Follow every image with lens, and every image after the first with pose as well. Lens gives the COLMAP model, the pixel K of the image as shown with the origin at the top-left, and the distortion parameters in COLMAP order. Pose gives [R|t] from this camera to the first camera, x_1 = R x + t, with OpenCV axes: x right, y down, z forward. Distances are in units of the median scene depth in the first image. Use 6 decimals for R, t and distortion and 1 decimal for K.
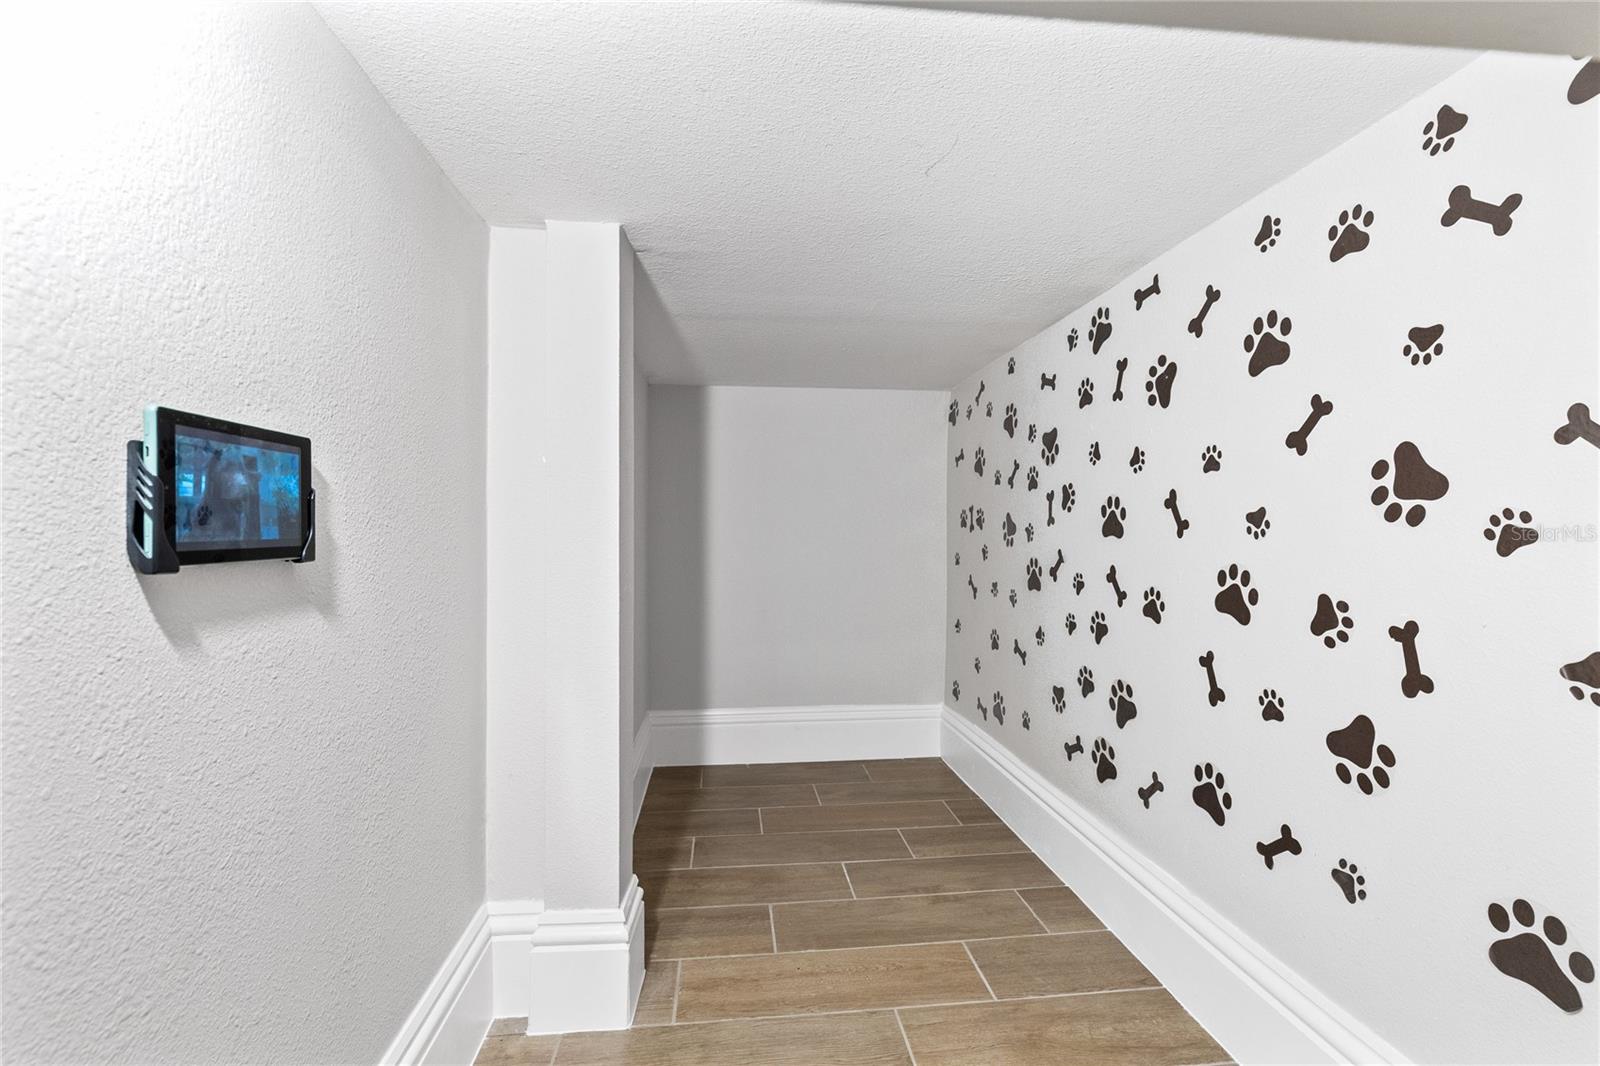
lens RADIAL K [[716.2, 0, 806.2], [0, 716.2, 530.1], [0, 0, 1]] dist [0.000208, -0.000802]
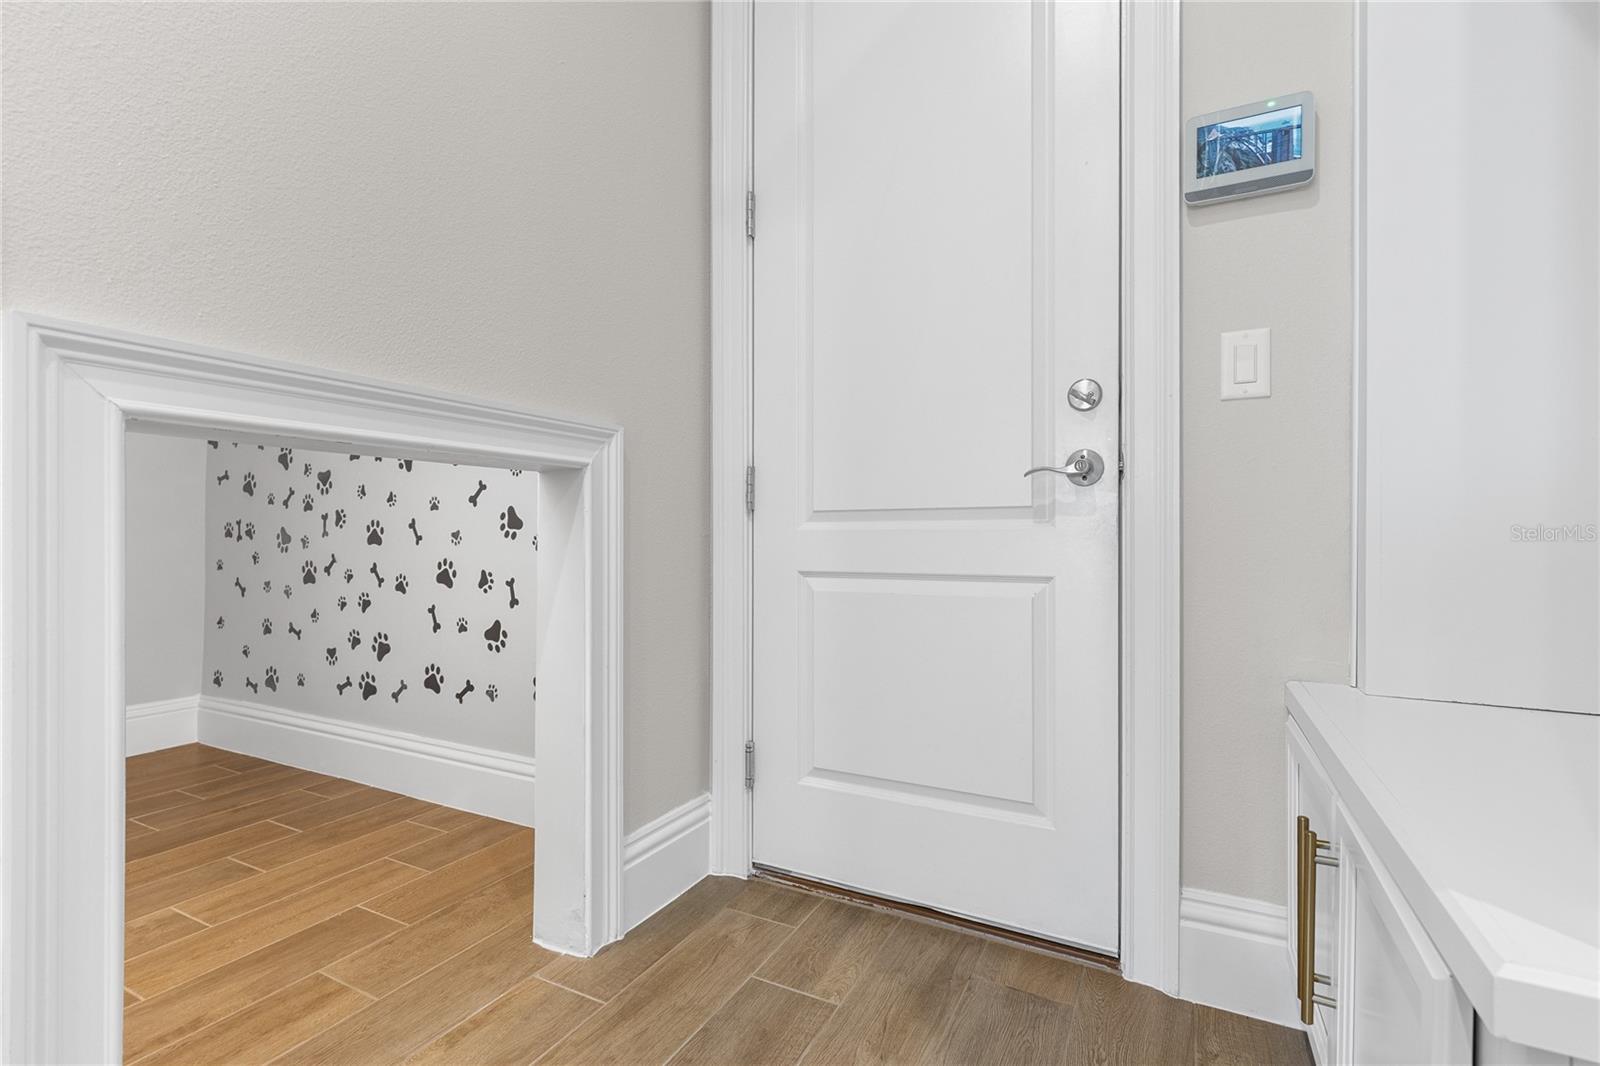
lens RADIAL K [[716.2, 0, 810.0], [0, 716.2, 535.4], [0, 0, 1]] dist [0.000208, -0.000802]
pose [[0.545427, 0.003675, 0.838150, -0.387881], [-0.001712, 0.999993, -0.003270, -0.008209], [-0.838157, 0.000349, 0.545430, -0.699866]]
